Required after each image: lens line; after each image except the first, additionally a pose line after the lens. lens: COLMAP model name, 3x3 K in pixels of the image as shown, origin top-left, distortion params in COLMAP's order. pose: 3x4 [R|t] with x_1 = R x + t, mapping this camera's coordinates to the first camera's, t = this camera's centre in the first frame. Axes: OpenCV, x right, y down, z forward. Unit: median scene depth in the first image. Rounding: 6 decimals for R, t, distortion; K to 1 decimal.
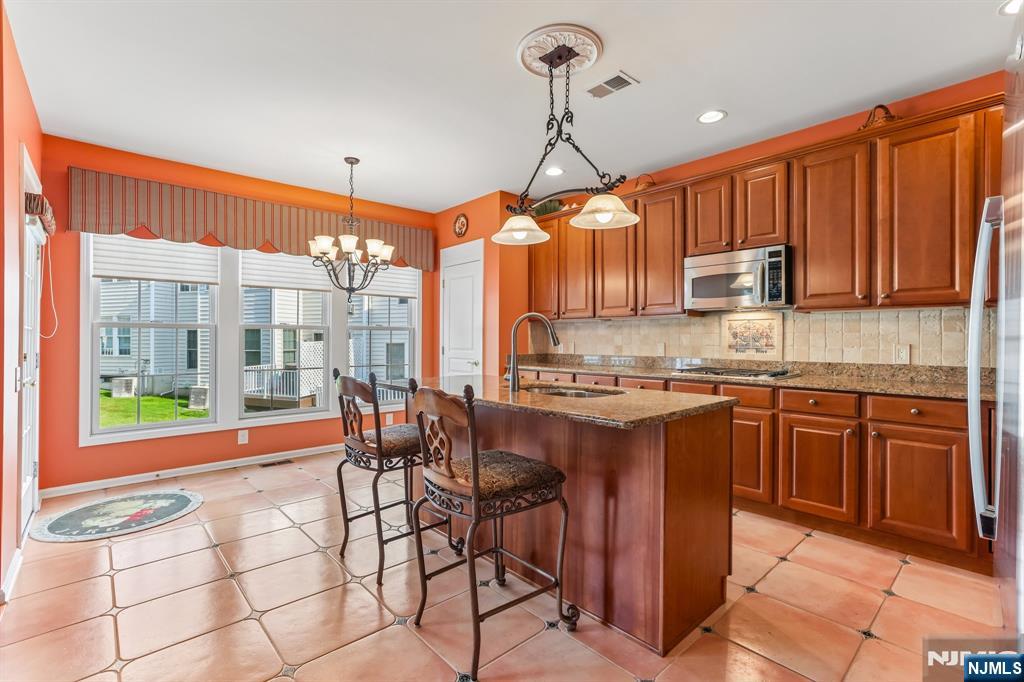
lens RADIAL K [[467.5, 0, 519.8], [0, 467.5, 337.4], [0, 0, 1]] dist [-0.024998, 0.013298]
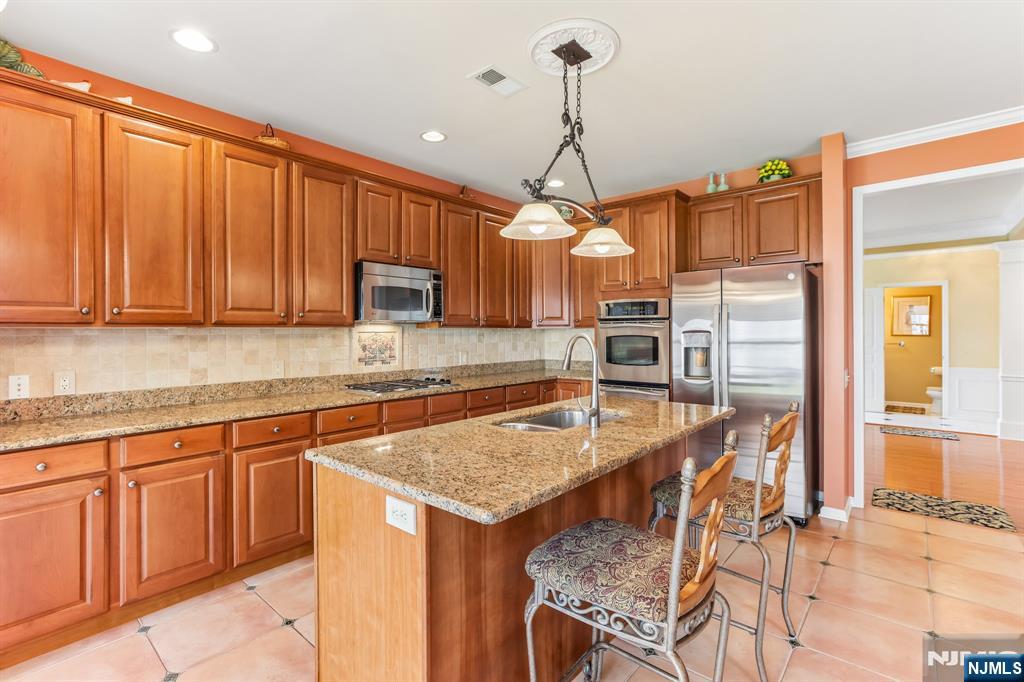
lens RADIAL K [[470.5, 0, 511.8], [0, 470.5, 332.0], [0, 0, 1]] dist [-0.036033, 0.023151]
pose [[-0.111023, 0.000603, 0.993818, -0.535465], [0.002656, 0.999996, -0.000310, -0.036195], [-0.993814, 0.002605, -0.111024, 0.801282]]
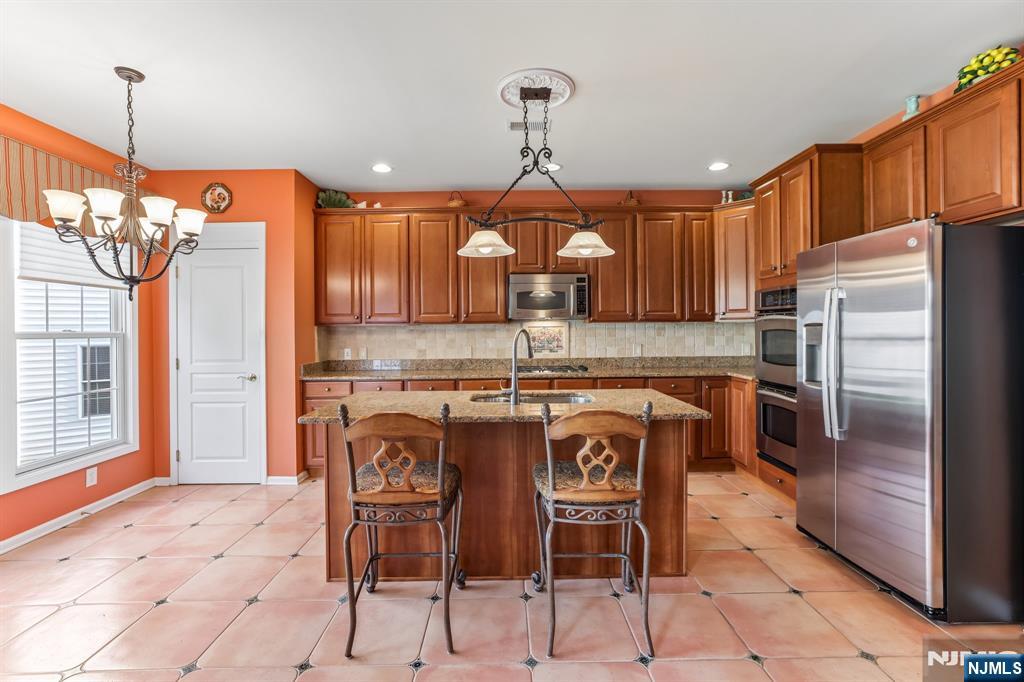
lens RADIAL K [[463.4, 0, 515.9], [0, 463.4, 327.3], [0, 0, 1]] dist [-0.037423, 0.022984]
pose [[0.663885, -0.004386, 0.747822, -0.498799], [0.008209, 0.999965, -0.001423, -0.034653], [-0.747790, 0.007084, 0.663898, 0.207240]]
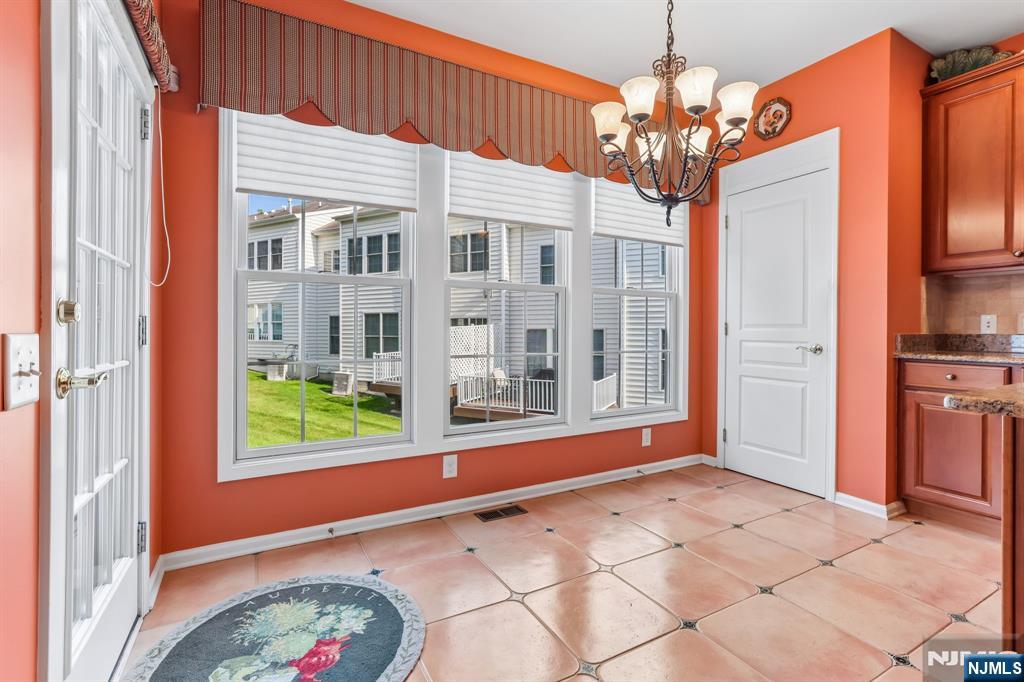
lens RADIAL K [[470.5, 0, 511.8], [0, 470.5, 332.0], [0, 0, 1]] dist [-0.036033, 0.023151]
pose [[0.971143, 0.004881, -0.238446, -0.422731], [-0.002563, 0.999946, 0.010029, 0.038155], [0.238483, -0.009129, 0.971104, 0.484251]]
